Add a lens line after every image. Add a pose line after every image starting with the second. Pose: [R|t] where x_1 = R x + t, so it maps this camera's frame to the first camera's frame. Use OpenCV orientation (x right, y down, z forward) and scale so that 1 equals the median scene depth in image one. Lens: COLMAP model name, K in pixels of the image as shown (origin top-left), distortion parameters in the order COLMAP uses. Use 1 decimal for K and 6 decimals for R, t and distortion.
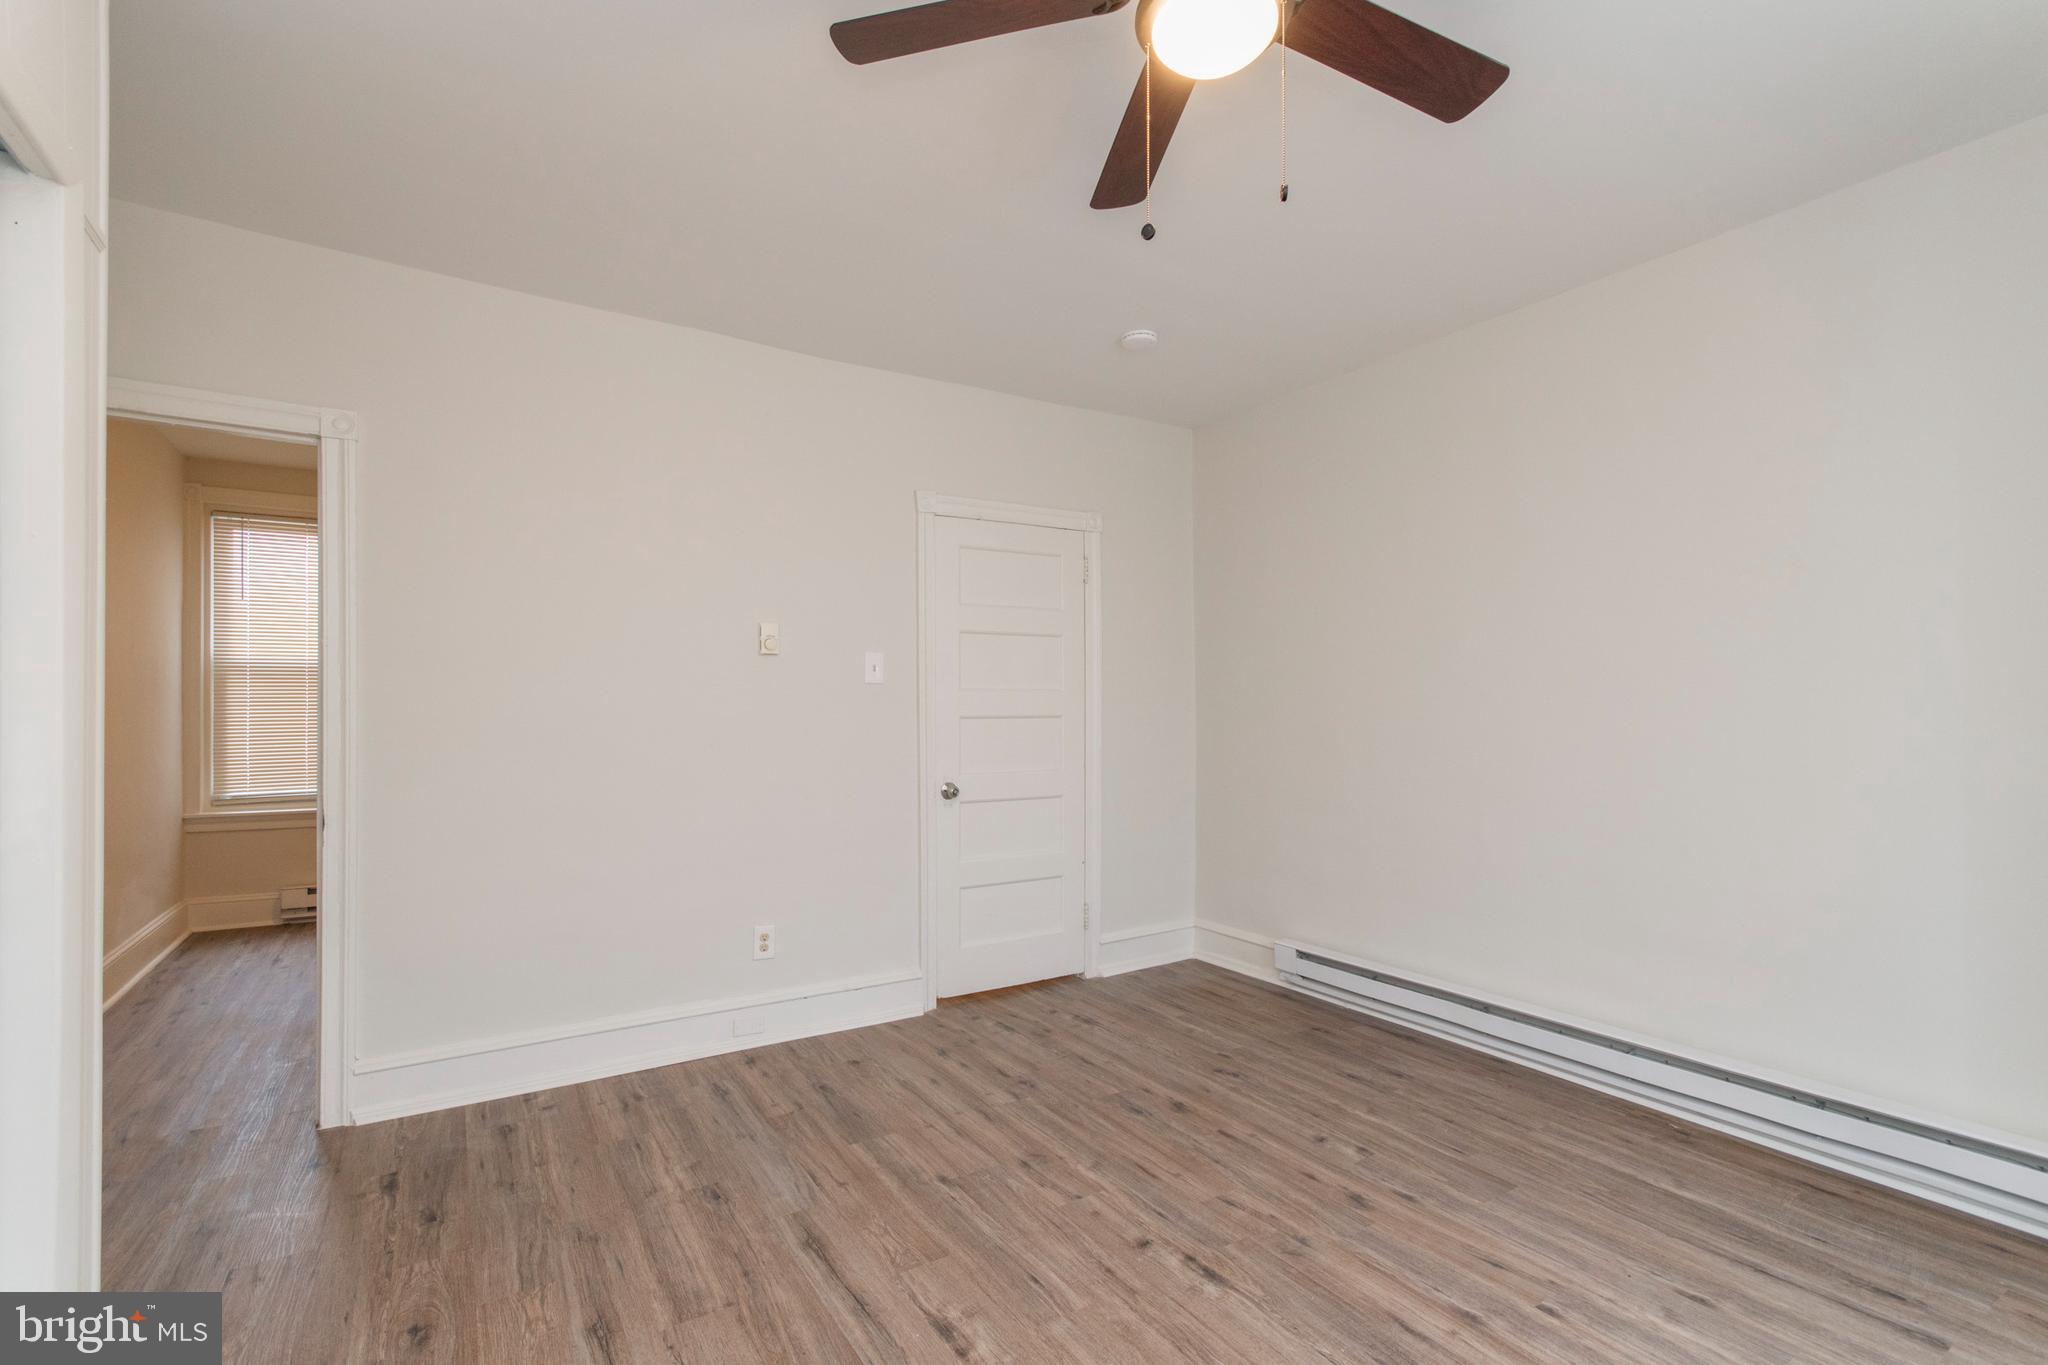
lens RADIAL K [[926.9, 0, 1075.1], [0, 926.9, 705.0], [0, 0, 1]] dist [0.000541, -0.000606]
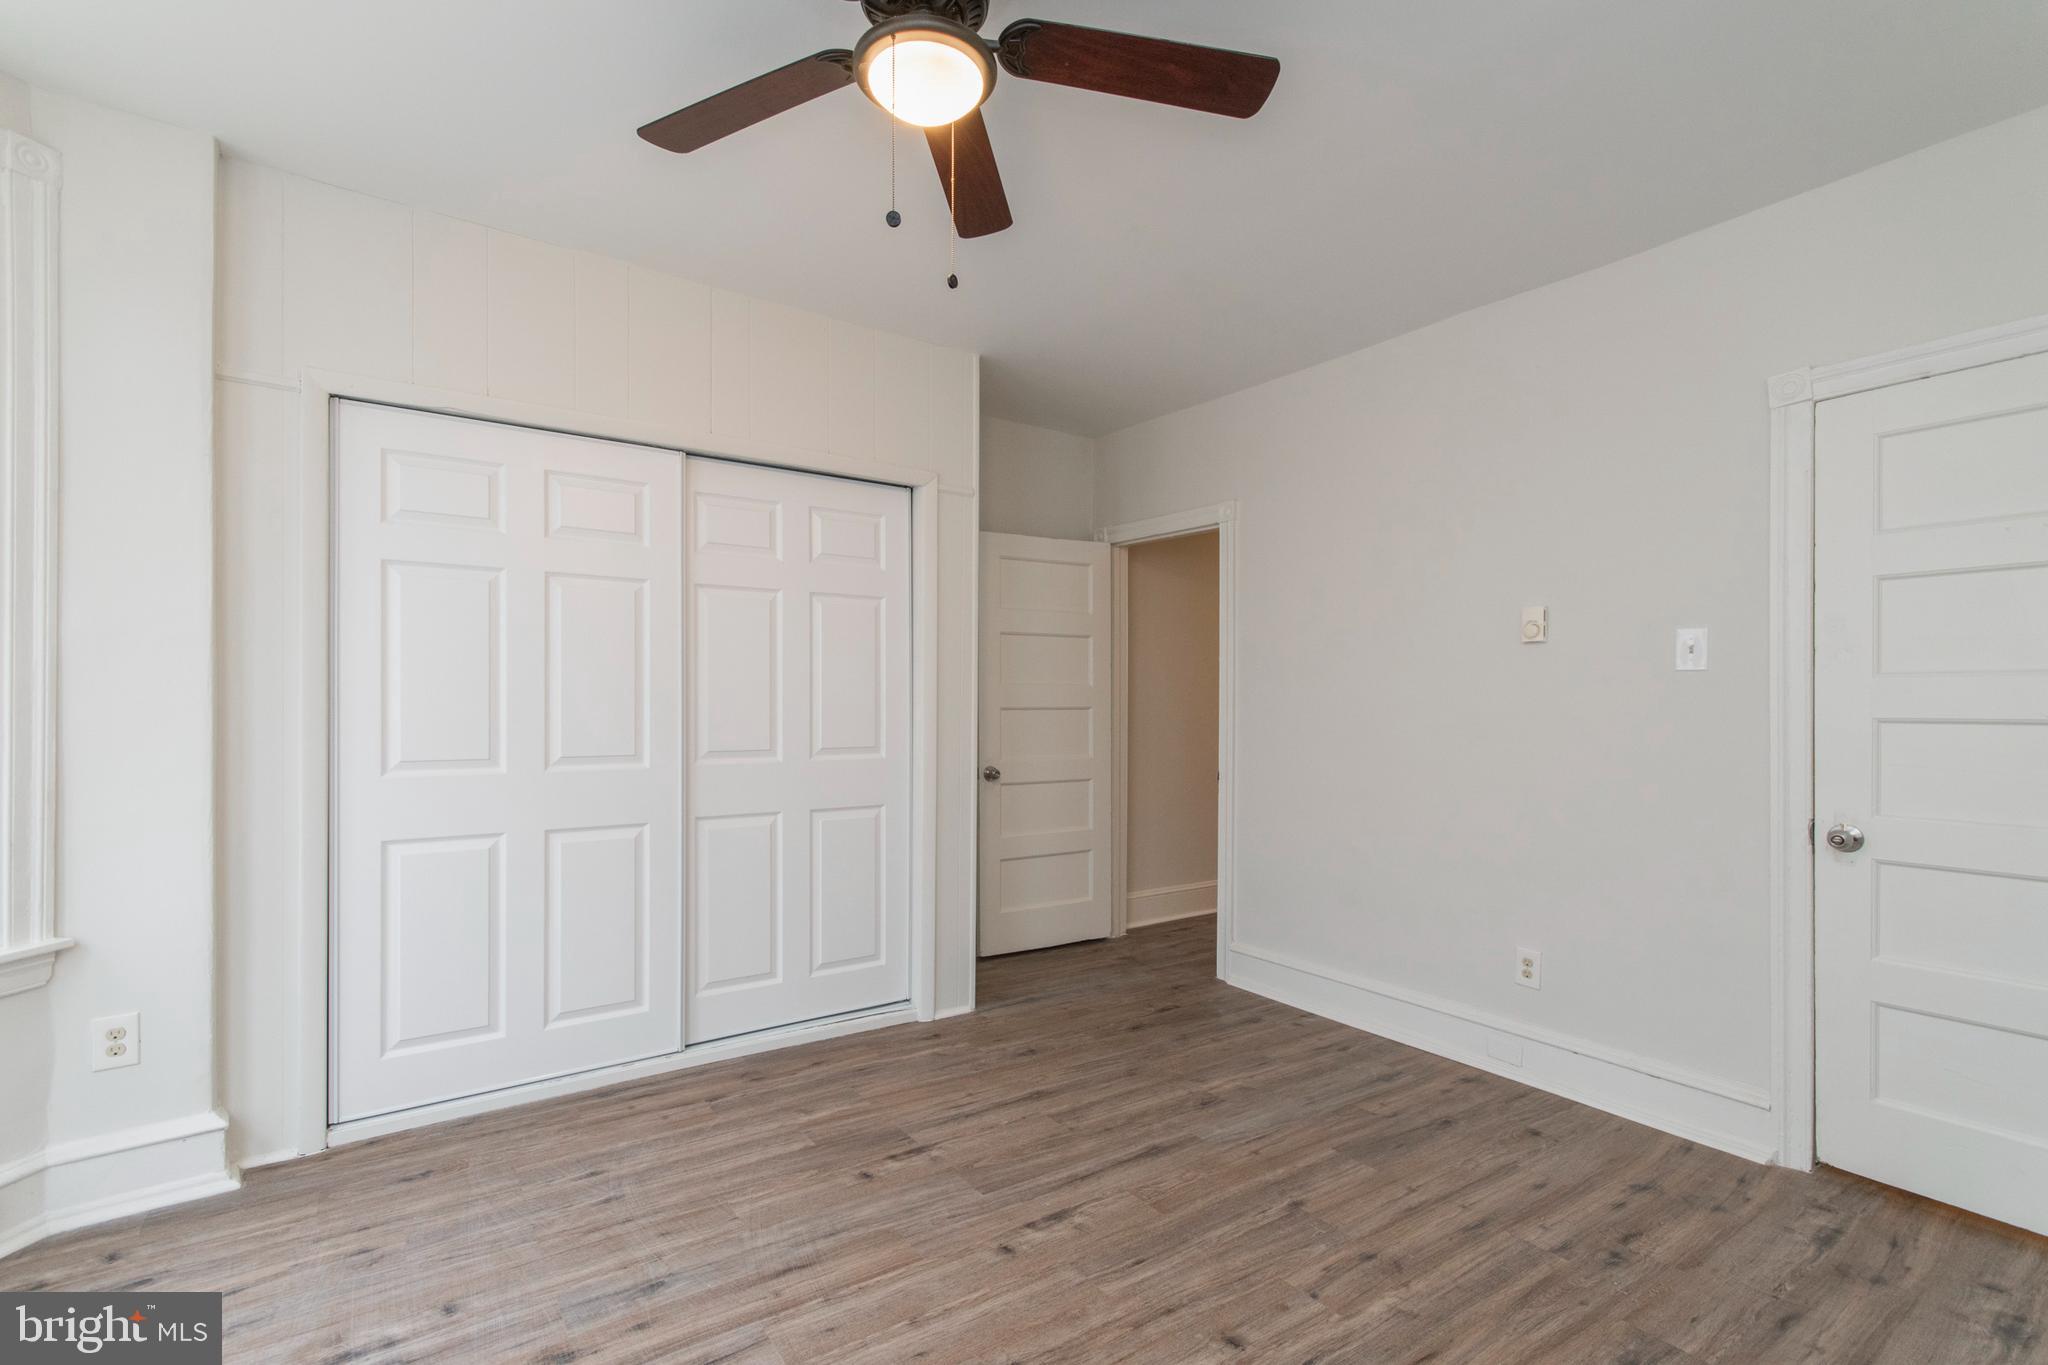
lens RADIAL K [[926.9, 0, 938.5], [0, 926.9, 704.6], [0, 0, 1]] dist [0.000541, -0.000606]
pose [[-0.030322, 0.008448, -0.999504, 0.799439], [-0.000661, 0.999964, 0.008472, -0.002539], [0.999540, 0.000917, -0.030316, 0.660297]]
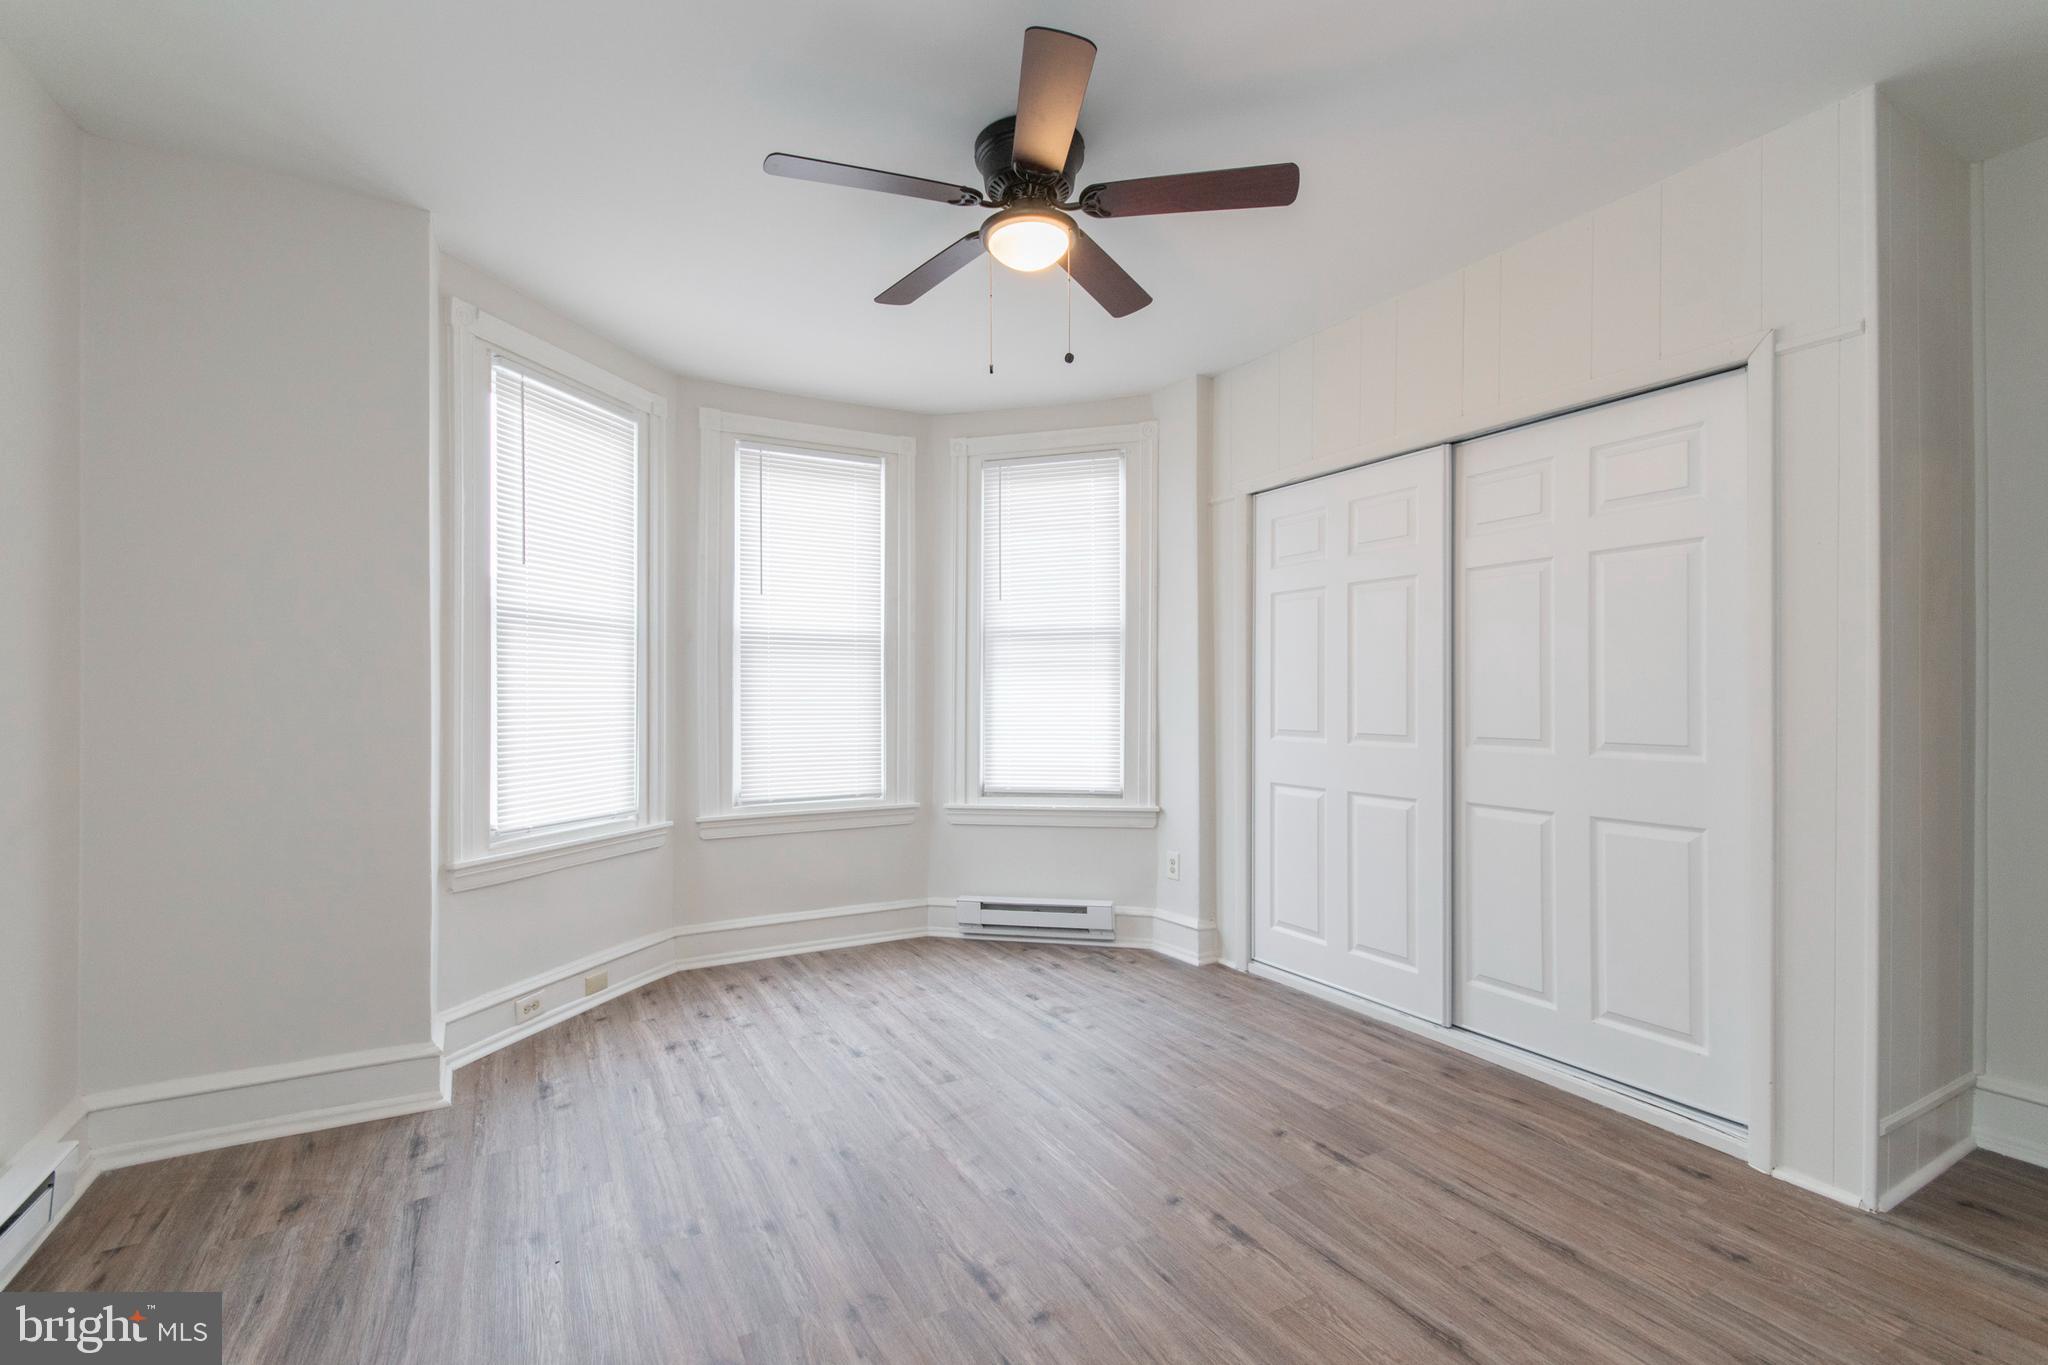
lens RADIAL K [[926.9, 0, 1071.9], [0, 926.9, 697.3], [0, 0, 1]] dist [0.000541, -0.000606]
pose [[-0.998074, 0.003312, 0.061948, -0.006491], [0.003328, 0.999994, 0.000148, 0.017205], [-0.061948, 0.000354, -0.998079, 1.597041]]
